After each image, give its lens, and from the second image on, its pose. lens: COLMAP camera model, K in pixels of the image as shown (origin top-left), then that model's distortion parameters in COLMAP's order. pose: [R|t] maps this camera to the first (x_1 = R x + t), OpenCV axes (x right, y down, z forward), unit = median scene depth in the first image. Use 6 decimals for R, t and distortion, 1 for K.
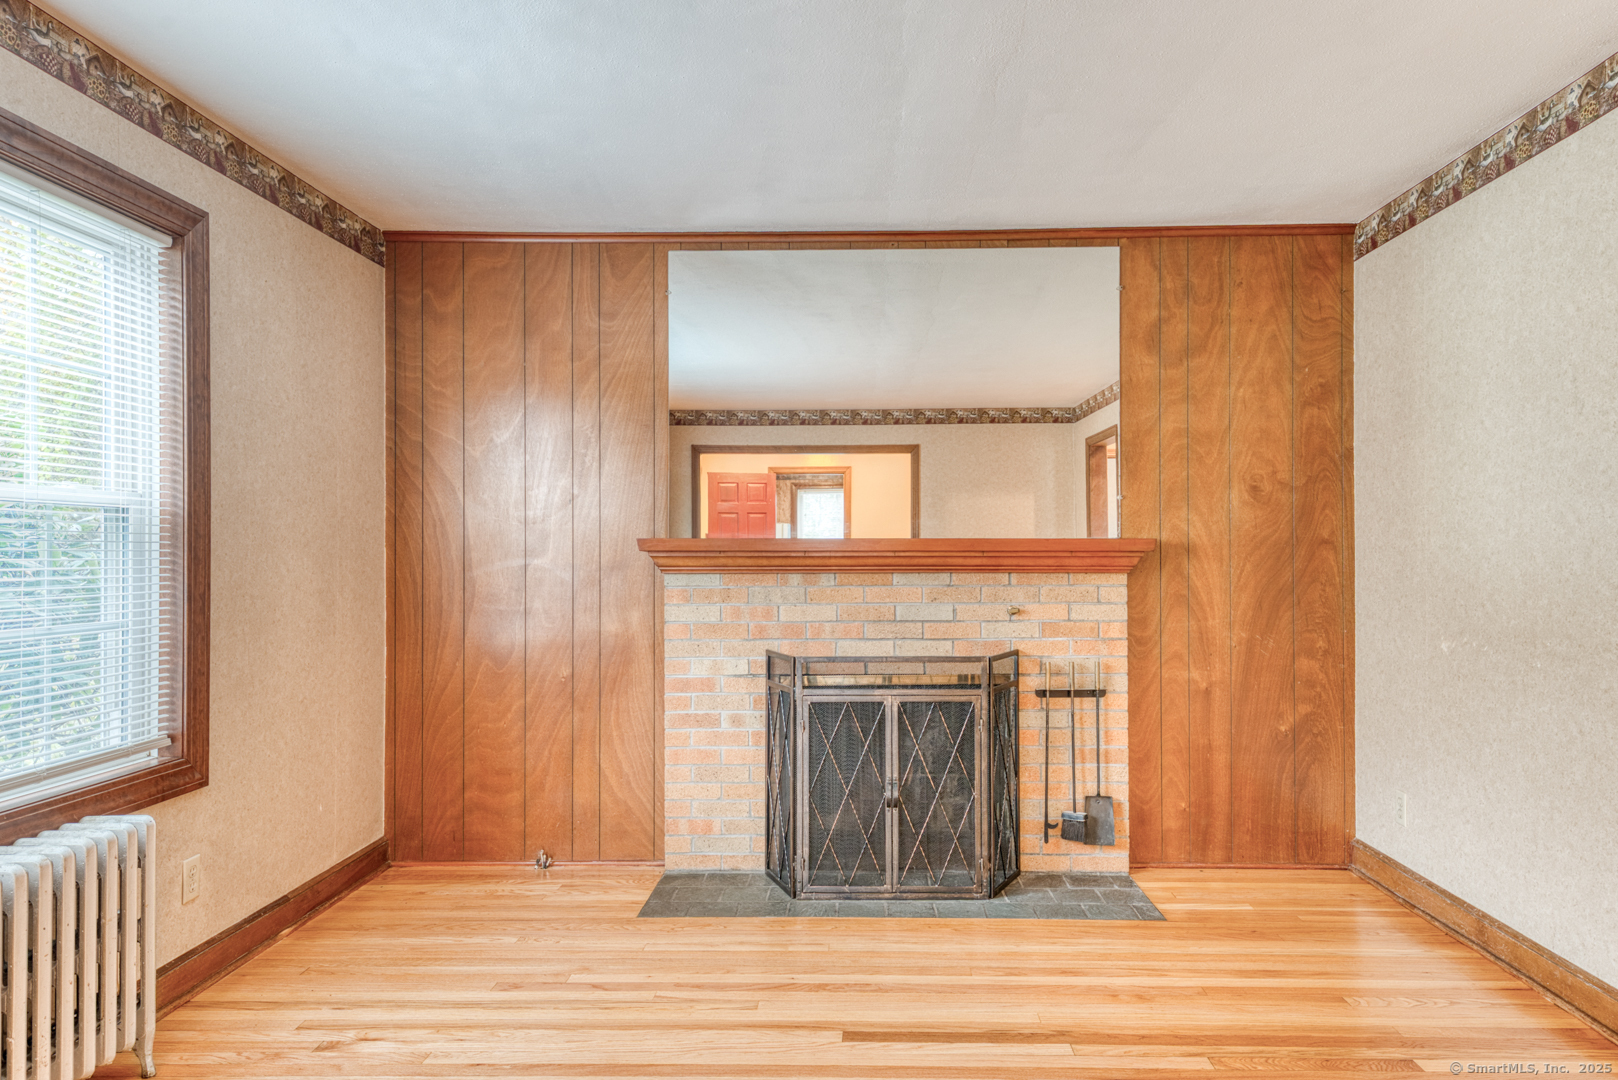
lens RADIAL K [[1102.3, 0, 809.0], [0, 1102.3, 540.0], [0, 0, 1]] dist [0.039776, -0.004319]
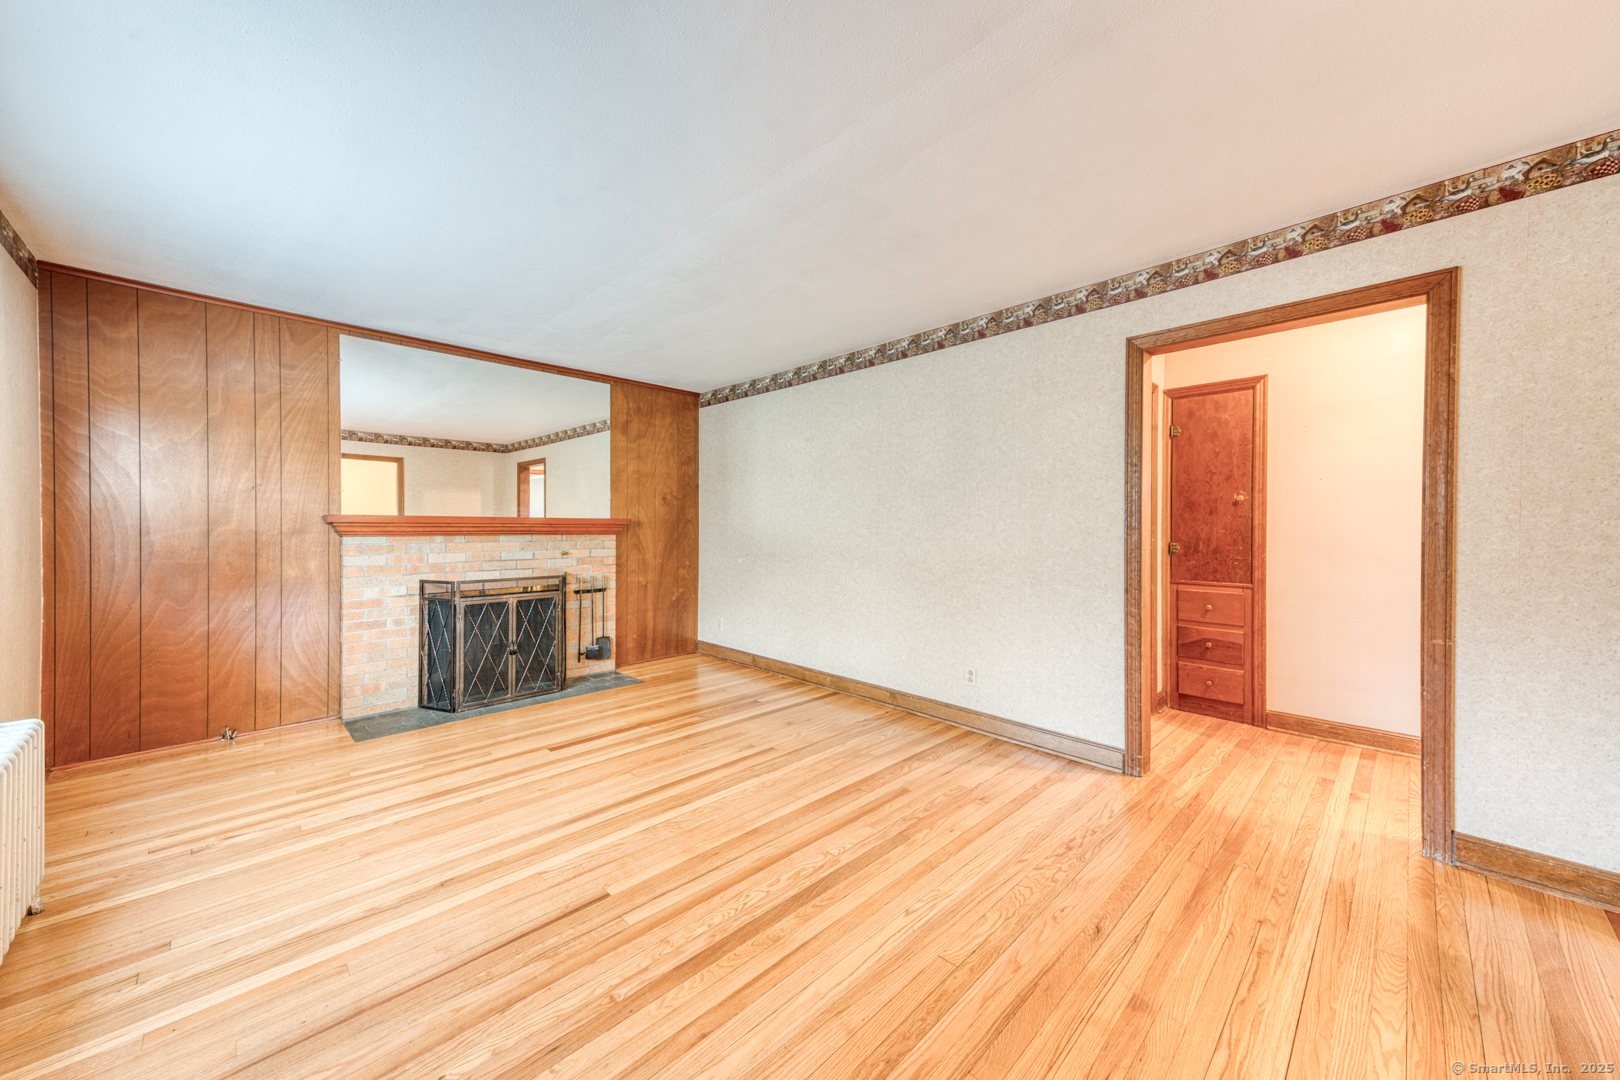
lens RADIAL K [[583.3, 0, 821.1], [0, 583.3, 527.1], [0, 0, 1]] dist [0.021935, -0.000006]
pose [[0.686657, 0.003814, 0.726971, -0.277302], [-0.013384, 0.999883, 0.007396, 0.001258], [-0.726858, -0.014809, 0.686628, -0.096412]]
